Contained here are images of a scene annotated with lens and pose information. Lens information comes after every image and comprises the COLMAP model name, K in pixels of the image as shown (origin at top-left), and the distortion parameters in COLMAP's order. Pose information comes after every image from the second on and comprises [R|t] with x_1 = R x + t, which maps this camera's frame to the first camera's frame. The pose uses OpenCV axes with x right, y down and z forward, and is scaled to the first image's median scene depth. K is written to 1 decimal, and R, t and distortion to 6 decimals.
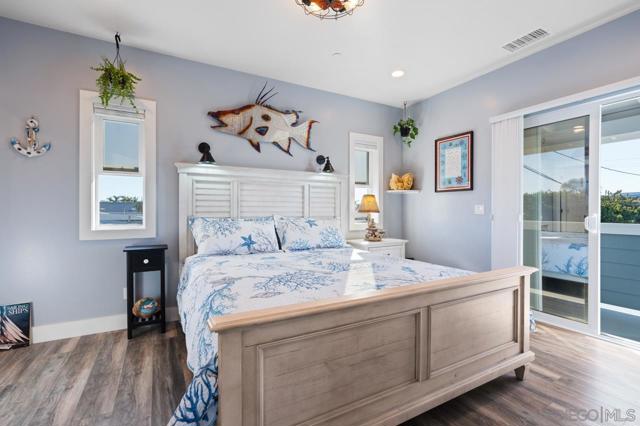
lens RADIAL K [[283.3, 0, 308.3], [0, 283.3, 214.0], [0, 0, 1]] dist [-0.010932, 0.002746]
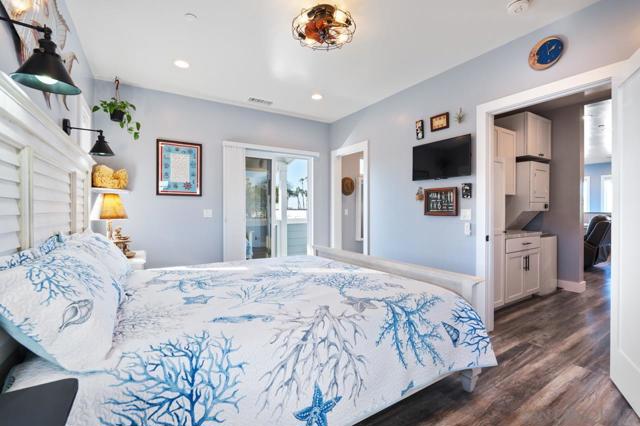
lens RADIAL K [[283.3, 0, 316.6], [0, 283.3, 213.8], [0, 0, 1]] dist [-0.010932, 0.002746]
pose [[-0.062912, -0.016742, 0.997879, -0.618789], [0.012748, 0.999764, 0.017577, -0.030127], [-0.997938, 0.013826, -0.062684, 0.645832]]
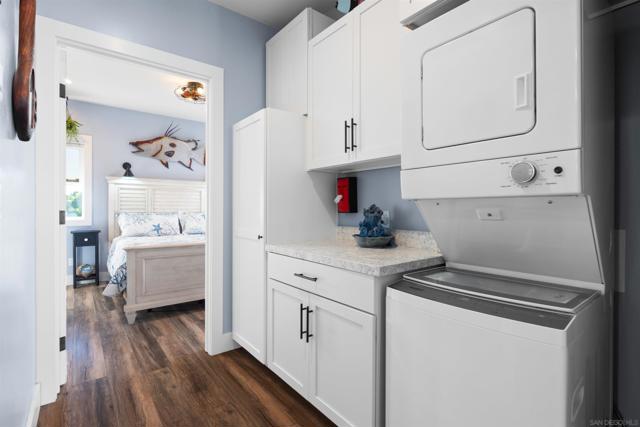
lens RADIAL K [[305.2, 0, 313.8], [0, 305.2, 211.1], [0, 0, 1]] dist [-0.014374, 0.000367]
pose [[0.984577, 0.000915, 0.174952, 0.312163], [-0.000778, 0.999999, -0.000848, 0.005659], [-0.174953, 0.000699, 0.984577, -0.723849]]
